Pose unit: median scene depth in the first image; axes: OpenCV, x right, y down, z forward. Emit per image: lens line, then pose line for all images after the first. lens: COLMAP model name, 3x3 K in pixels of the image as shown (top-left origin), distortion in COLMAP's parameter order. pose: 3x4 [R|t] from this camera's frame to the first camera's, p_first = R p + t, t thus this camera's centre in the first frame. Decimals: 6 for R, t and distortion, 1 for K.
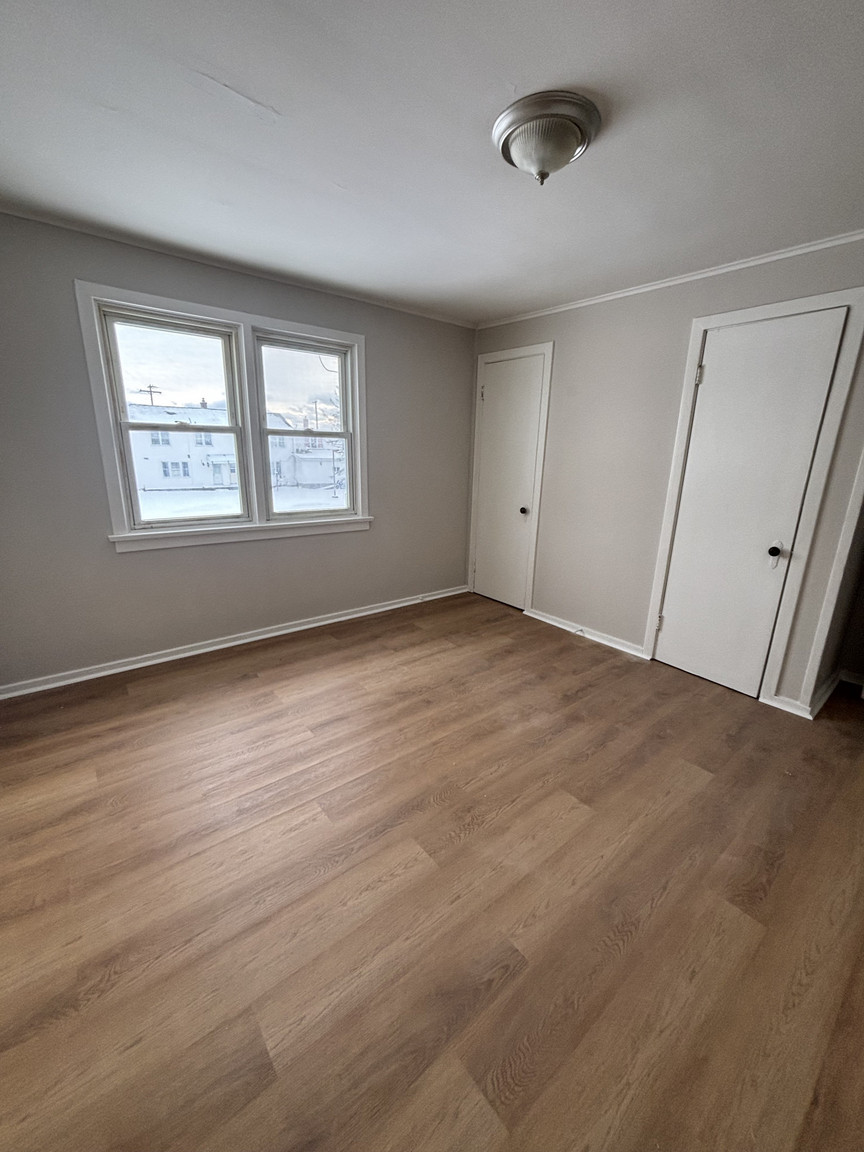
lens RADIAL K [[470.5, 0, 432.0], [0, 470.5, 576.0], [0, 0, 1]] dist [0.010242, -0.000104]
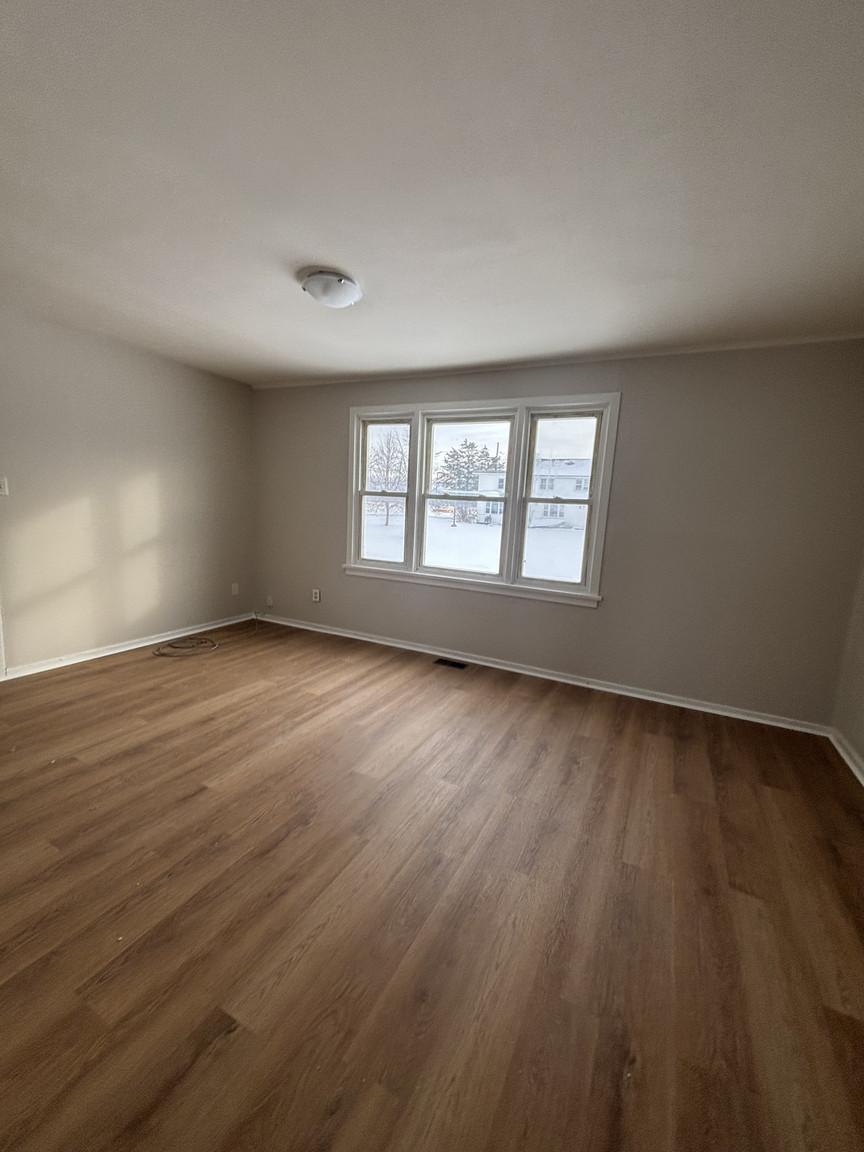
lens RADIAL K [[470.5, 0, 432.0], [0, 470.5, 576.0], [0, 0, 1]] dist [0.010242, -0.000104]
pose [[0.437507, 0.133549, -0.889242, 0.686833], [-0.275983, 0.961125, 0.008561, -0.122641], [0.855816, 0.241670, 0.457356, 0.500039]]
